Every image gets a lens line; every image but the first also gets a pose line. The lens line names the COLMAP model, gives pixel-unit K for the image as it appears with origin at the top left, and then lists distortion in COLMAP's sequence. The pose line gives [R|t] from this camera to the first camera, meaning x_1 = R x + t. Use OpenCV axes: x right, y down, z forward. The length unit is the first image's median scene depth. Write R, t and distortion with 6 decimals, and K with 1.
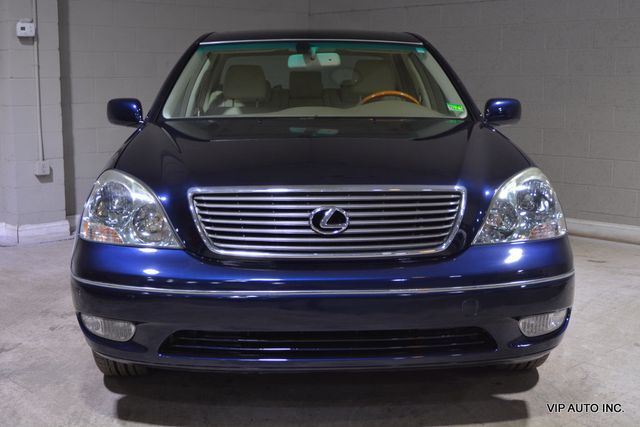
lens RADIAL K [[903.1, 0, 320.0], [0, 903.1, 213.5], [0, 0, 1]] dist [-0.093089, -0.033399]
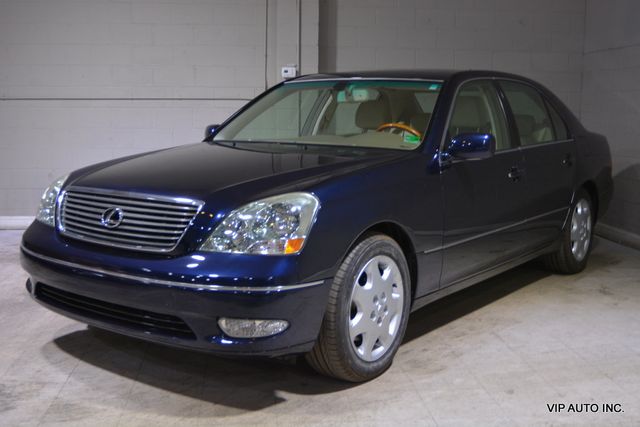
lens RADIAL K [[756.6, 0, 320.0], [0, 756.6, 213.5], [0, 0, 1]] dist [-0.019126, -0.035175]
pose [[0.781235, 0.093283, -0.617228, 0.876987], [-0.102544, 0.994517, 0.020513, -0.048721], [0.615757, 0.047268, 0.786517, 0.296440]]
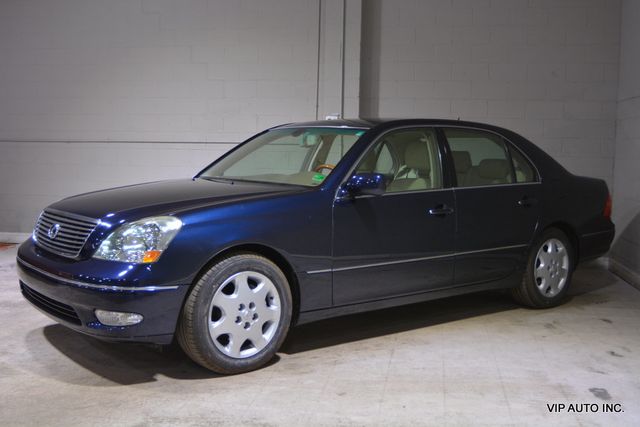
lens RADIAL K [[709.6, 0, 320.0], [0, 709.6, 213.5], [0, 0, 1]] dist [-0.030829, 0.001076]
pose [[0.595252, 0.083699, -0.799168, 1.331061], [-0.139073, 0.990282, 0.000128, -0.092310], [0.791413, 0.111067, 0.601107, 0.544395]]
